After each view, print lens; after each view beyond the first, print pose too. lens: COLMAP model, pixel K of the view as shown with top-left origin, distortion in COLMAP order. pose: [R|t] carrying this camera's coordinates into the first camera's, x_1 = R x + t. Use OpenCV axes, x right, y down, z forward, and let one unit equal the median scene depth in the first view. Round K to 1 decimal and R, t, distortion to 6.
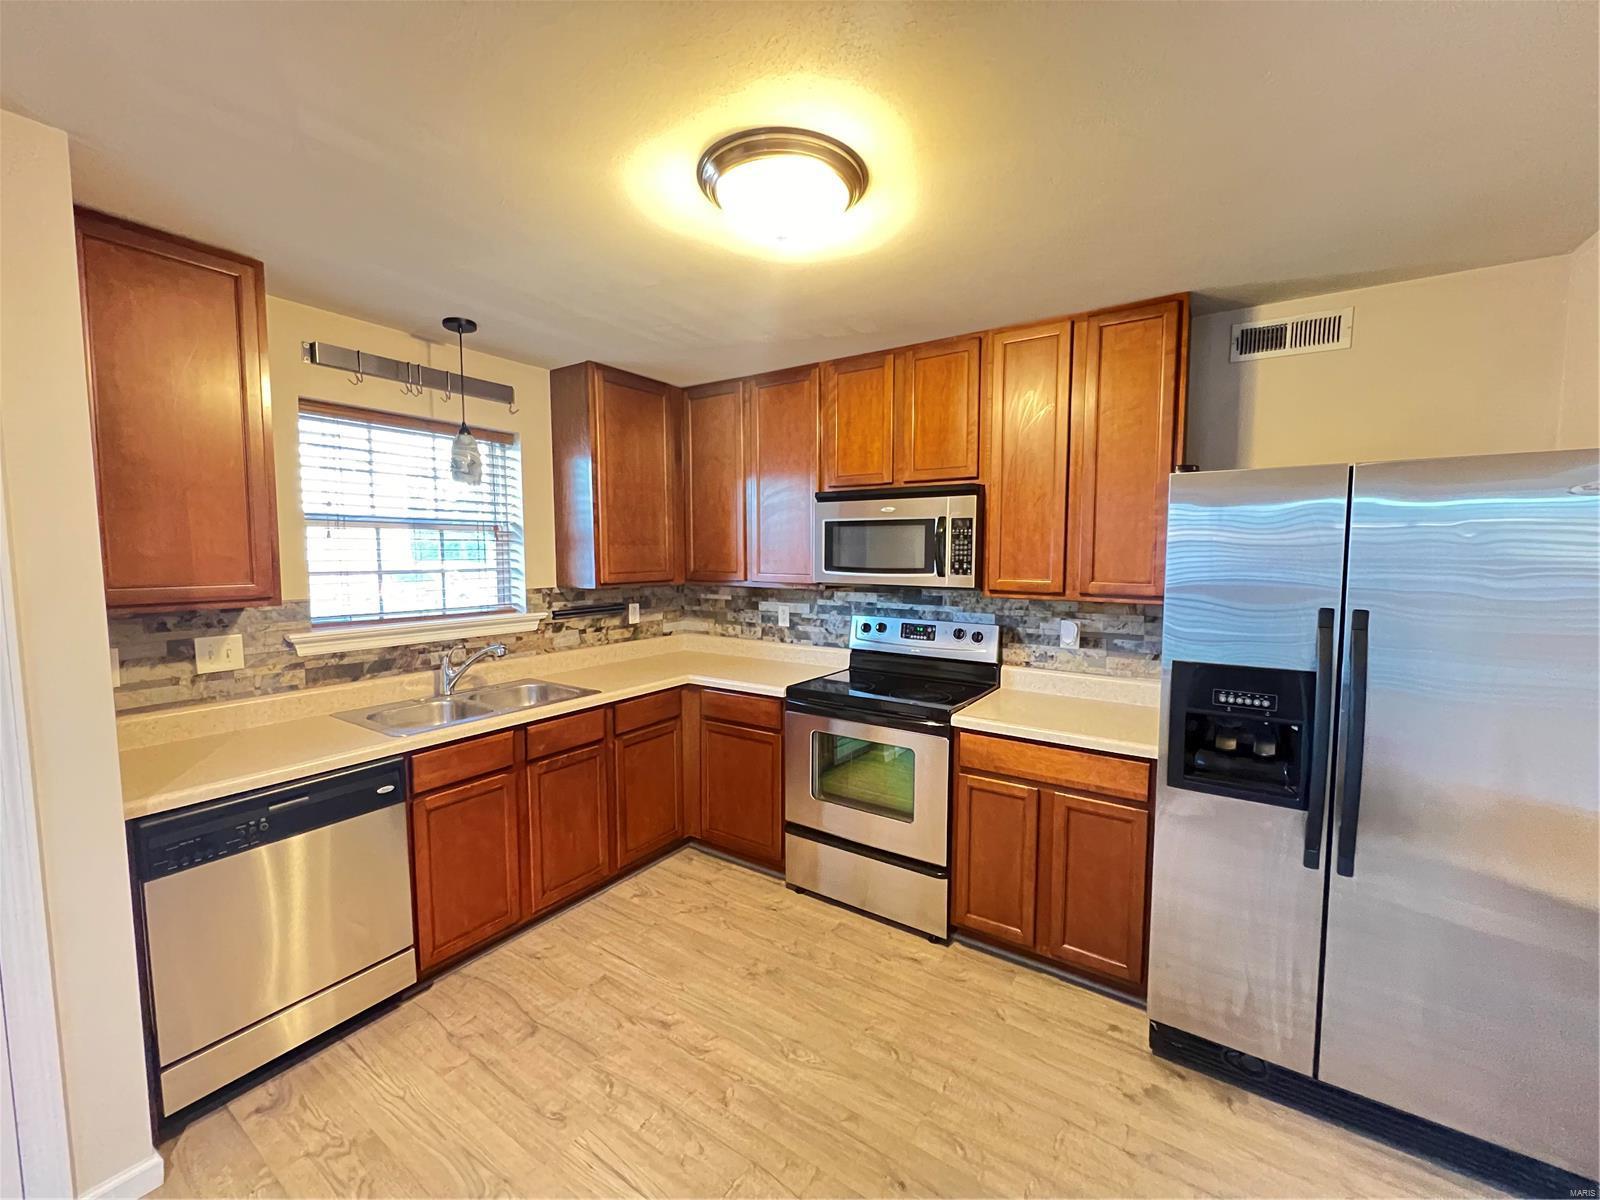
lens RADIAL K [[638.3, 0, 802.2], [0, 638.3, 599.2], [0, 0, 1]] dist [0.000983, 0.000140]
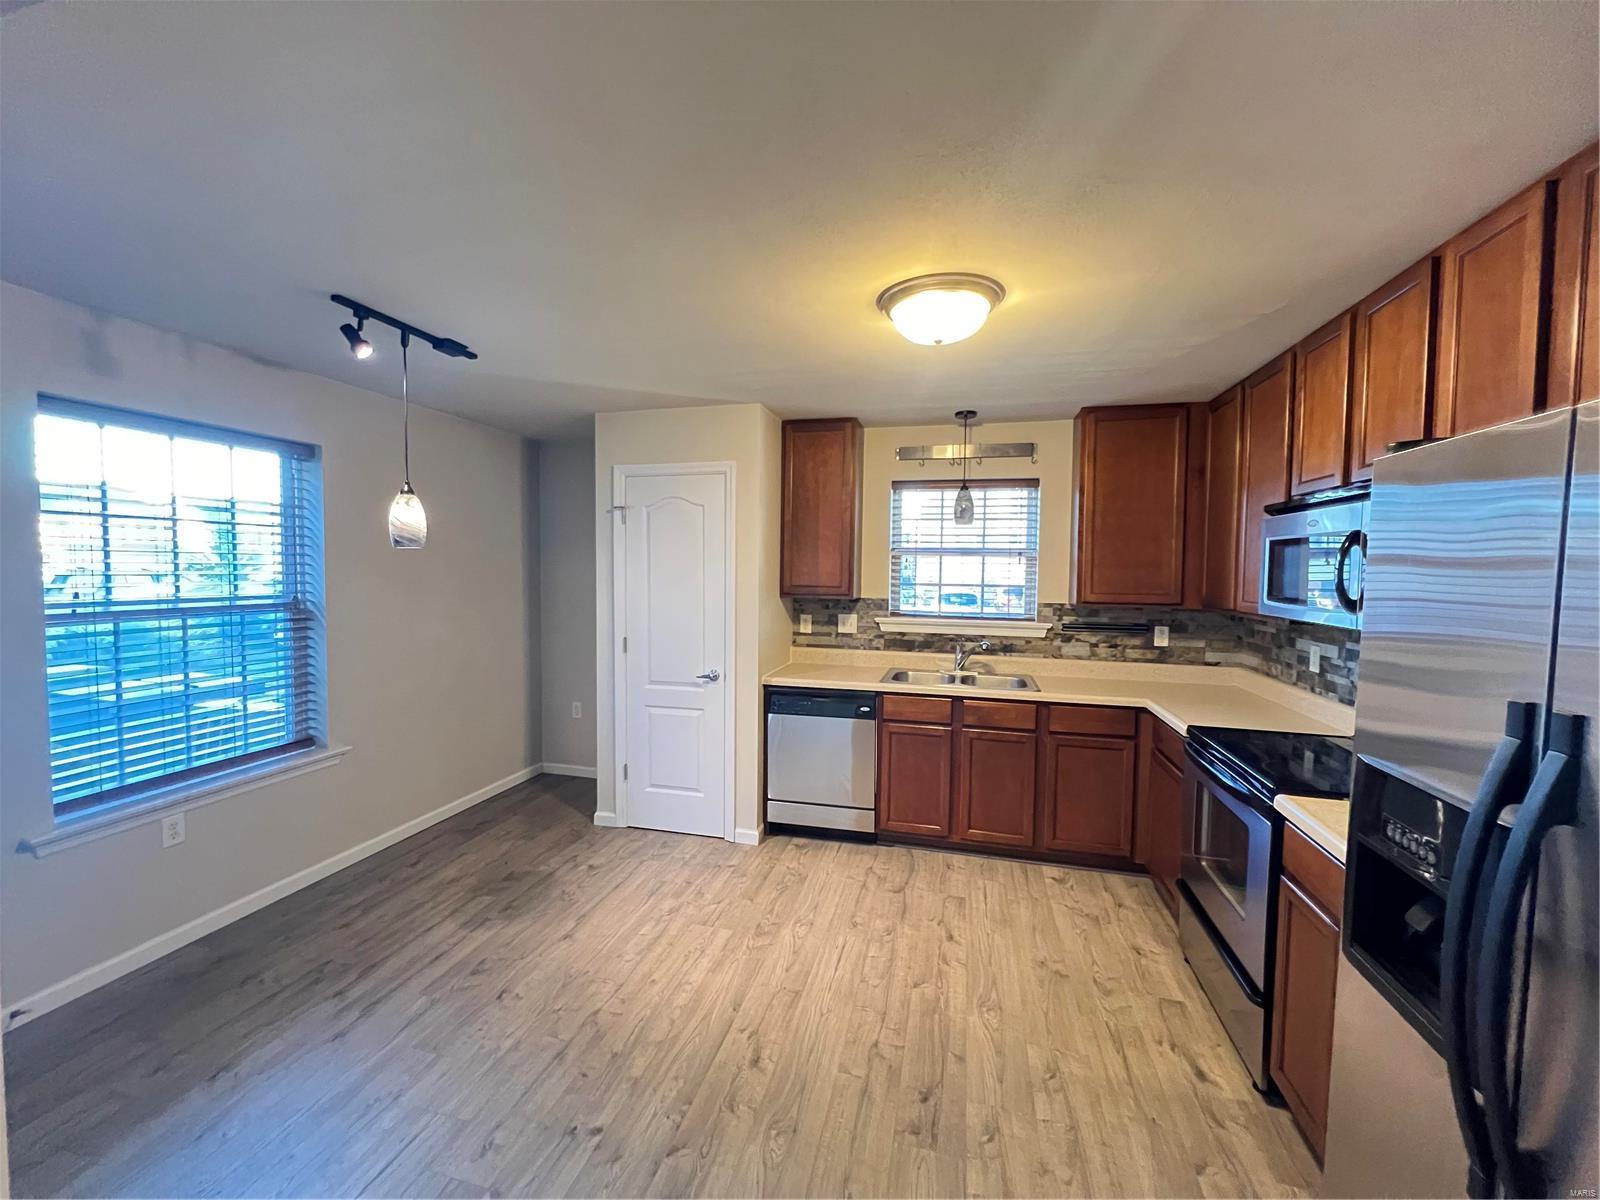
lens RADIAL K [[638.3, 0, 799.5], [0, 638.3, 598.0], [0, 0, 1]] dist [0.000983, 0.000140]
pose [[0.335829, 0.049004, -0.940648, 0.638057], [-0.083508, 0.996262, 0.022088, -0.016187], [0.938214, 0.071134, 0.338666, 0.167419]]
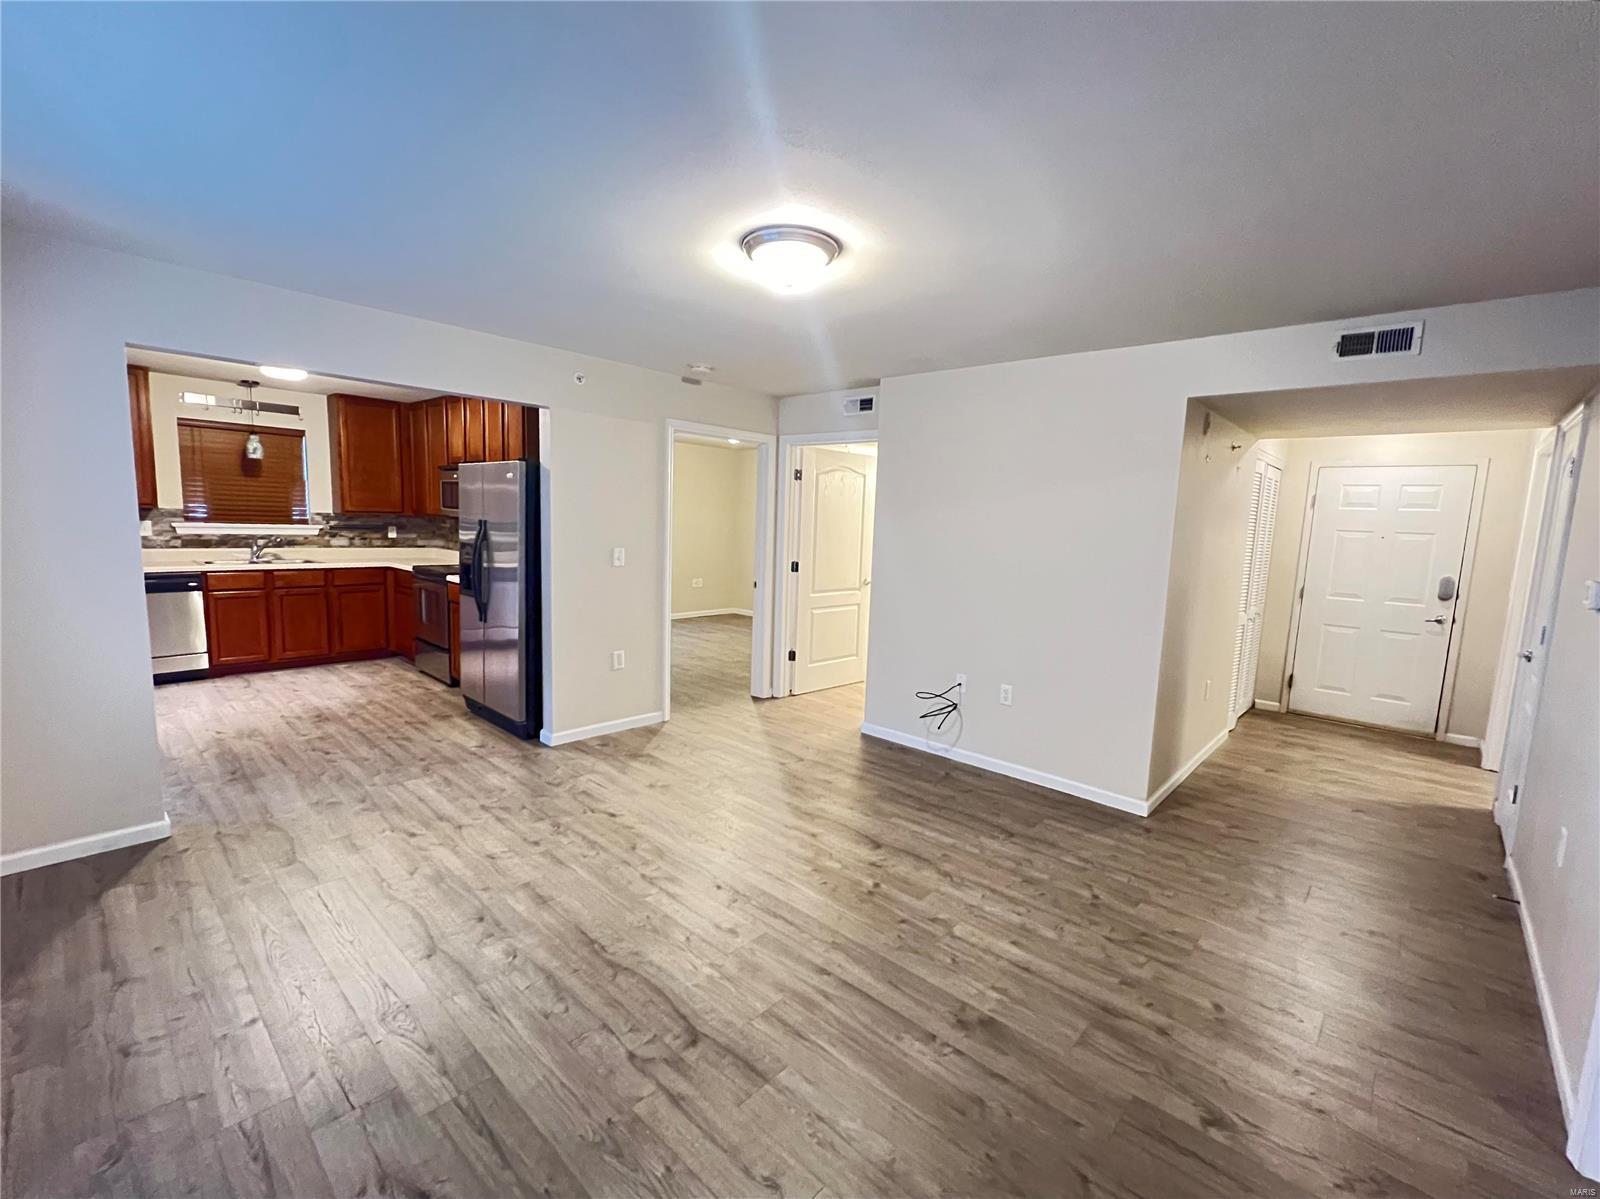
lens RADIAL K [[674.9, 0, 797.8], [0, 674.9, 600.3], [0, 0, 1]] dist [-0.000947, -0.000036]
pose [[0.989415, 0.057403, -0.133278, 1.444151], [-0.051098, 0.997428, 0.050261, 0.077902], [0.135821, -0.042919, 0.989803, -0.906252]]
